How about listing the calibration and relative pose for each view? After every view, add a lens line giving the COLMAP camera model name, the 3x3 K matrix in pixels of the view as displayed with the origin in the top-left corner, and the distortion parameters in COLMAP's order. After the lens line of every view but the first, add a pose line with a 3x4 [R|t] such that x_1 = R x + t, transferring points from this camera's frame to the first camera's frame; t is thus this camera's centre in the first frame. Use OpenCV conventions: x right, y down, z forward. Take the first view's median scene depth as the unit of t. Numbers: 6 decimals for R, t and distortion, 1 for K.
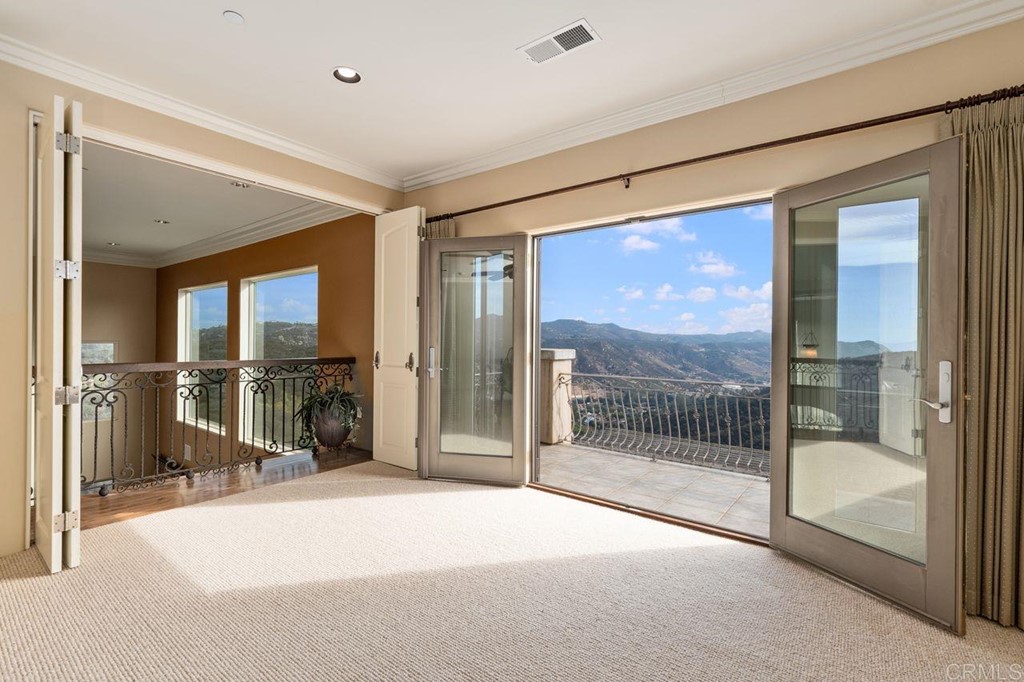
lens RADIAL K [[463.3, 0, 511.9], [0, 463.3, 343.0], [0, 0, 1]] dist [-0.003615, 0.000003]
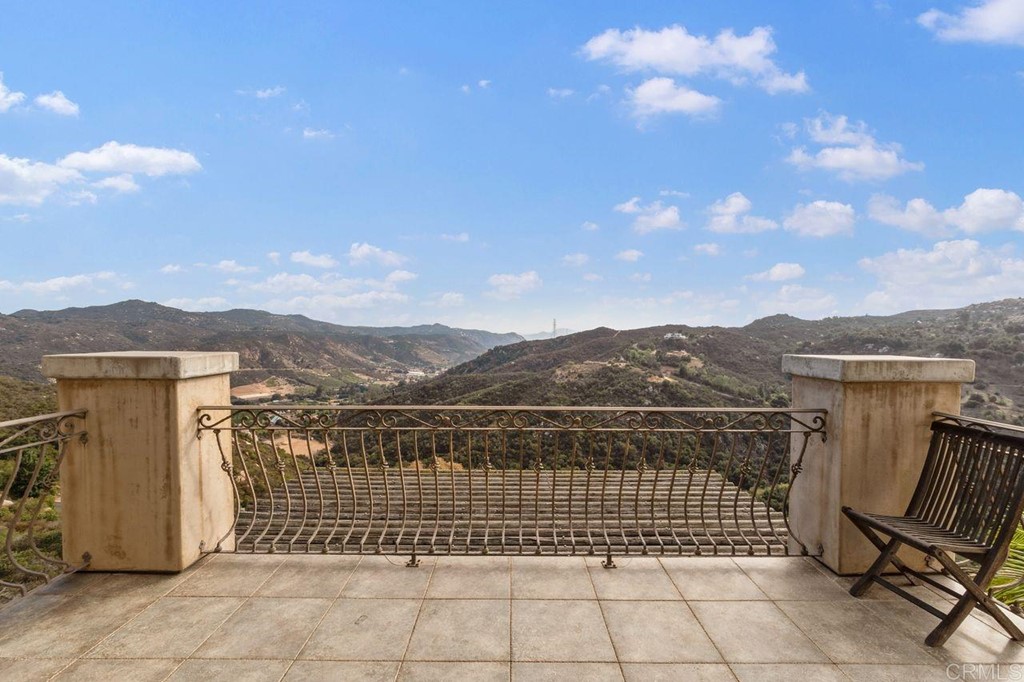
lens RADIAL K [[463.3, 0, 509.3], [0, 463.3, 344.7], [0, 0, 1]] dist [-0.003615, 0.000003]
pose [[0.804458, -0.018332, 0.593727, 0.081280], [0.005922, 0.999722, 0.022843, -0.001665], [-0.593980, -0.014860, 0.804342, 0.475651]]
